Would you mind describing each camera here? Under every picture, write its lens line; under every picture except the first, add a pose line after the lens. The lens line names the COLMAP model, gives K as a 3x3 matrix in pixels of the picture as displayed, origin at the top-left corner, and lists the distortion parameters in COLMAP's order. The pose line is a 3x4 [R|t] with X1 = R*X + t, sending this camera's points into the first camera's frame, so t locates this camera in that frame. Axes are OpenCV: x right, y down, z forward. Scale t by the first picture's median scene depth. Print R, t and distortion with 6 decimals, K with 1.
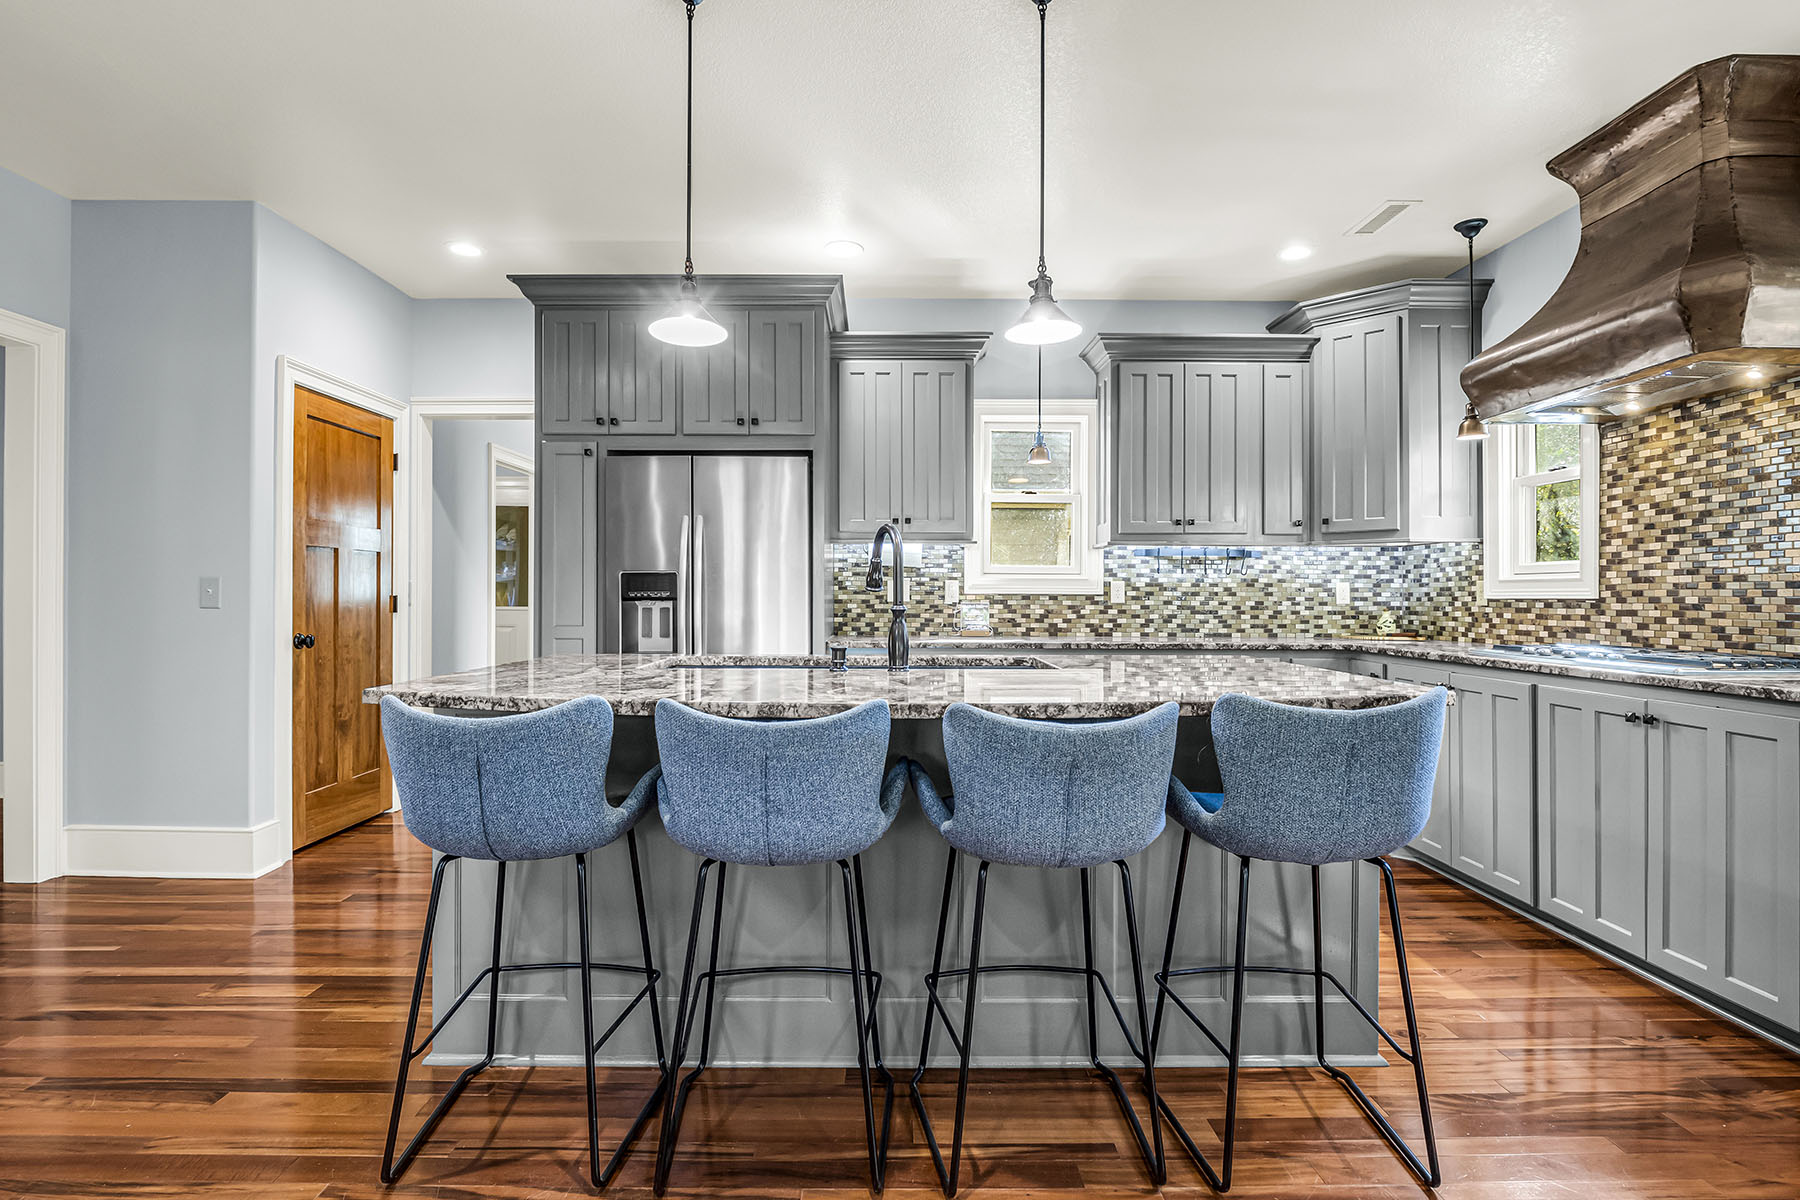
lens RADIAL K [[900.9, 0, 906.5], [0, 900.9, 597.9], [0, 0, 1]] dist [-0.008650, -0.004609]
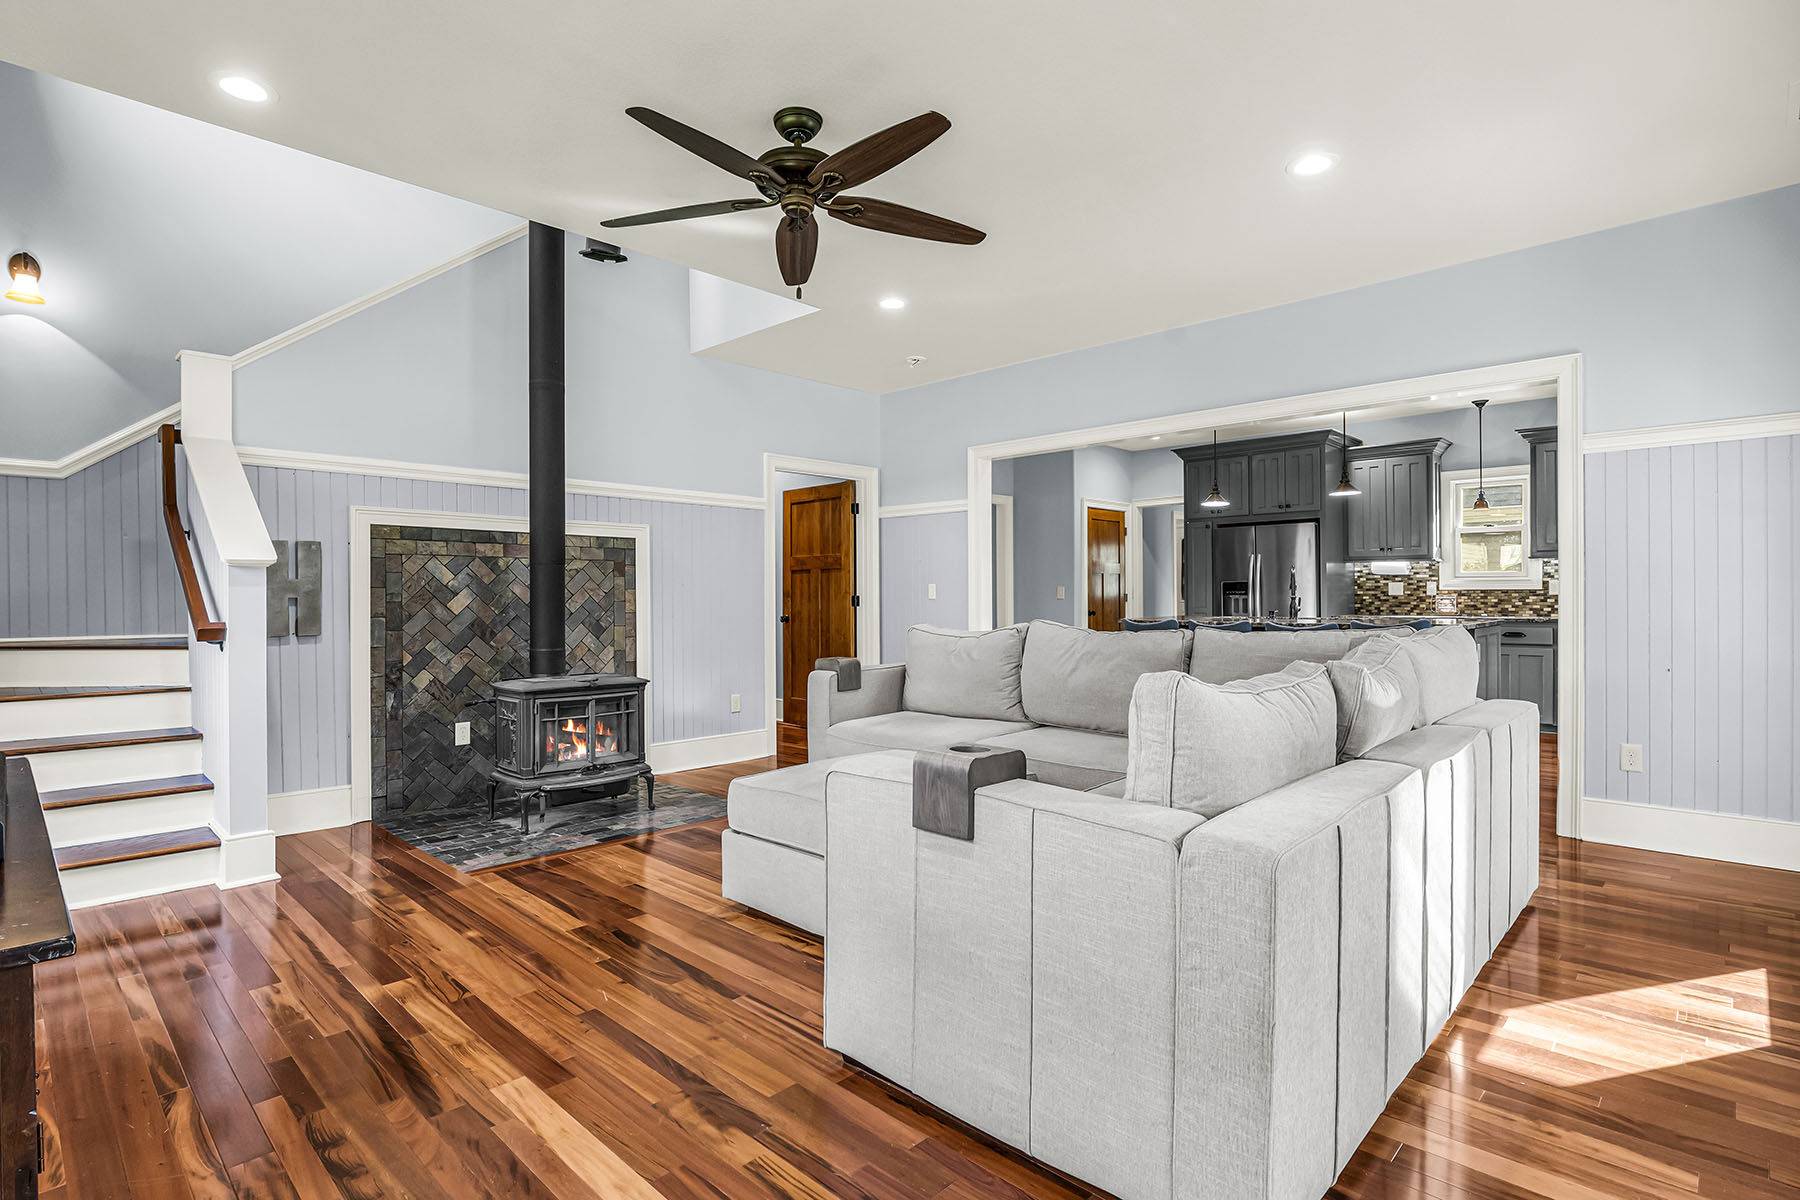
lens RADIAL K [[900.9, 0, 838.5], [0, 900.9, 599.8], [0, 0, 1]] dist [-0.008650, -0.004609]
pose [[0.677000, -0.003080, -0.735977, 0.562600], [0.007329, 0.999970, 0.002557, 0.001569], [0.735947, -0.007125, 0.677002, -0.988636]]
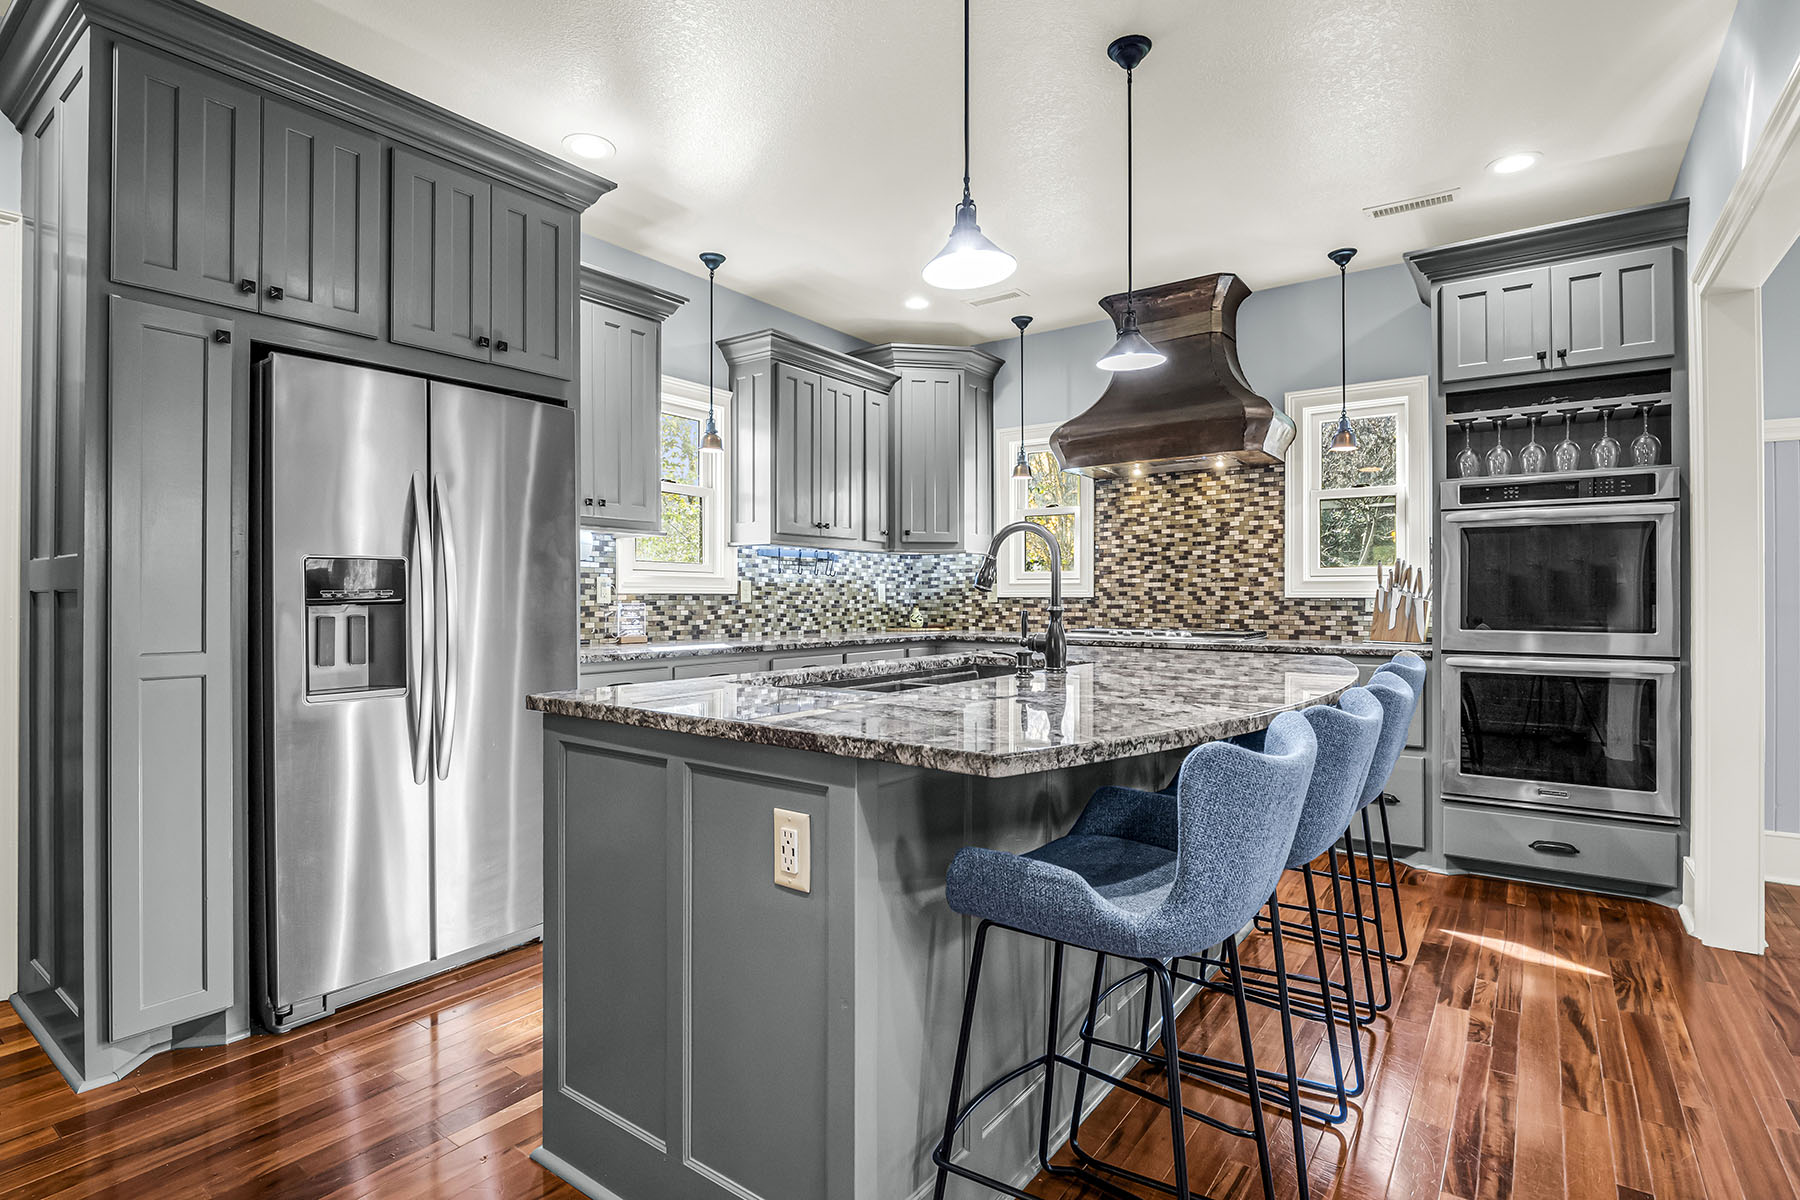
lens RADIAL K [[900.9, 0, 896.6], [0, 900.9, 593.1], [0, 0, 1]] dist [-0.008650, -0.004609]
pose [[0.586423, 0.000630, 0.810005, -0.495385], [0.002226, 0.999995, -0.002389, -0.002310], [-0.810002, 0.003204, 0.586419, 0.308566]]
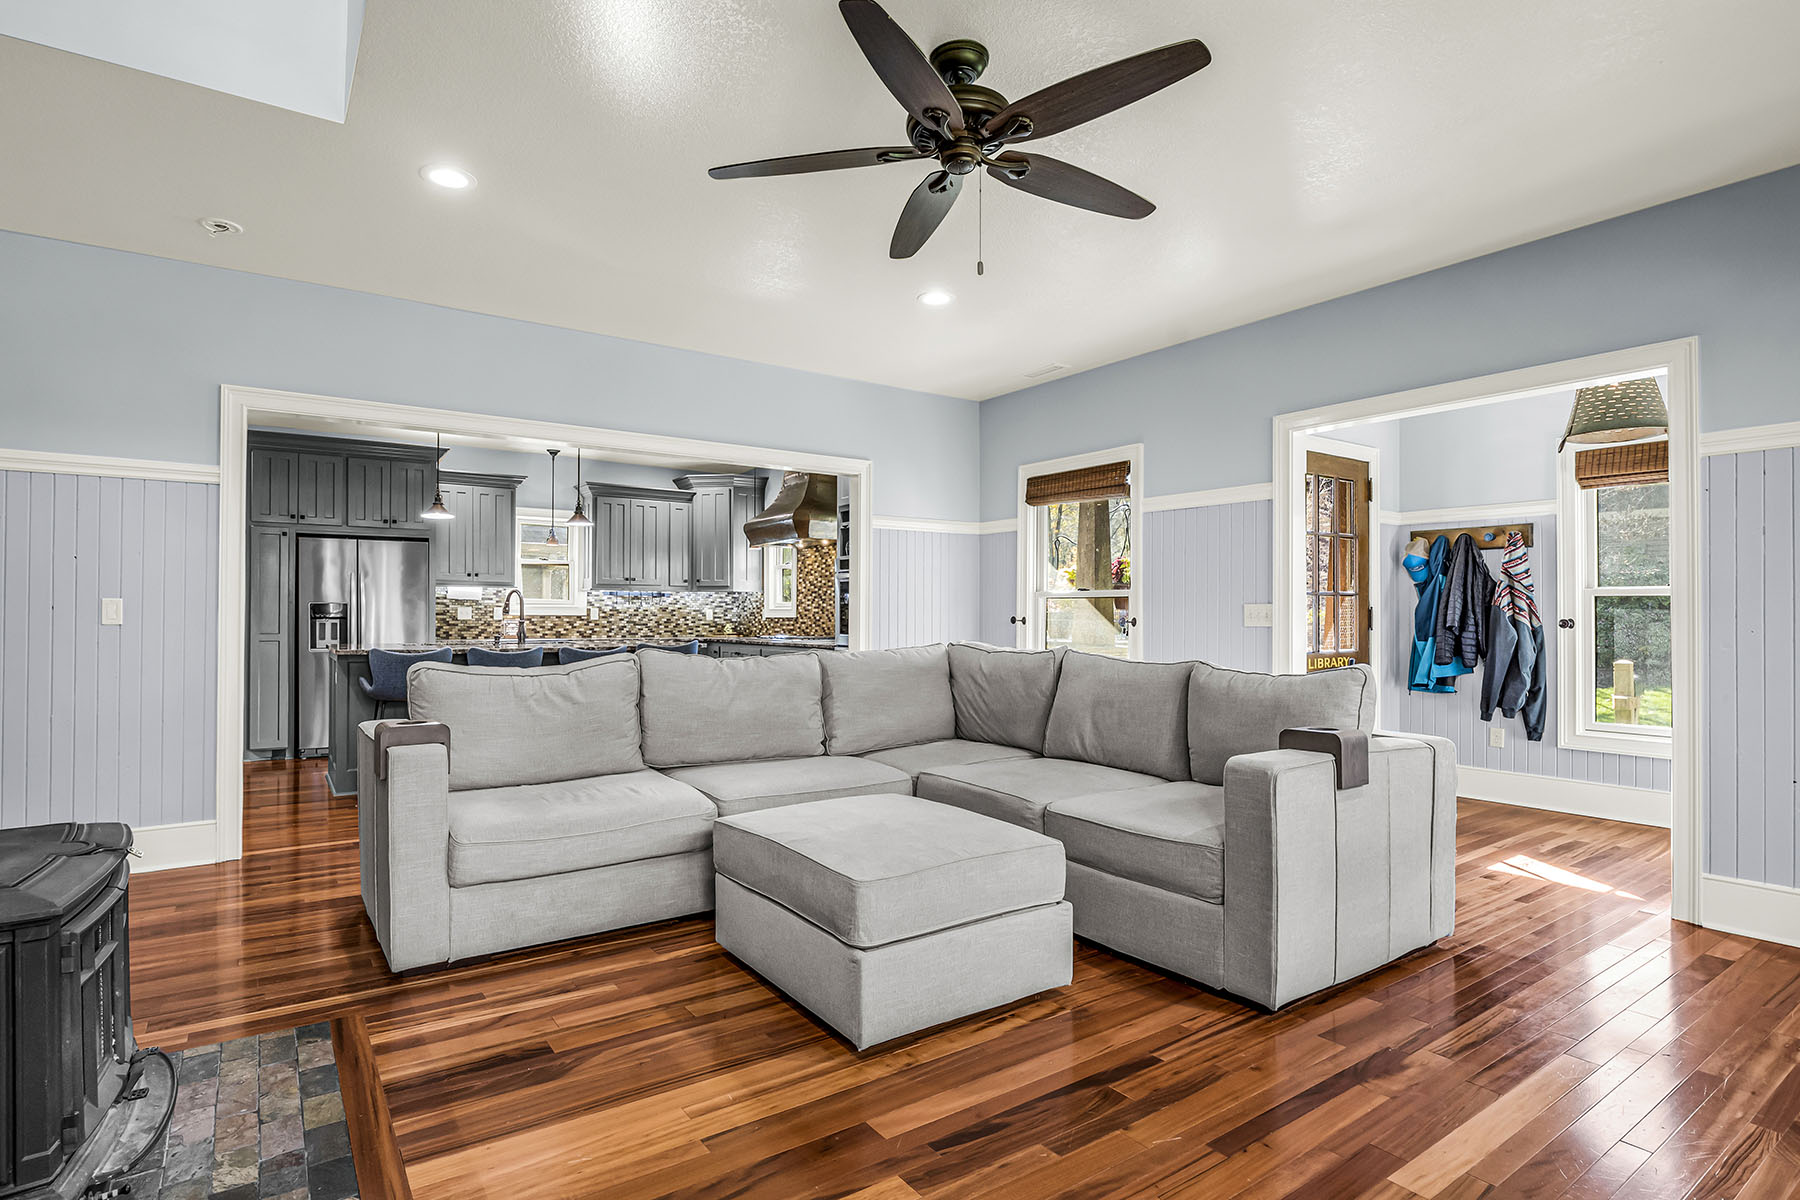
lens RADIAL K [[900.9, 0, 926.4], [0, 900.9, 605.8], [0, 0, 1]] dist [-0.008650, -0.004609]
pose [[0.823768, 0.007121, 0.566882, -0.278640], [-0.000813, 0.999935, -0.011379, -0.003177], [-0.566926, 0.008913, 0.823721, -1.009552]]
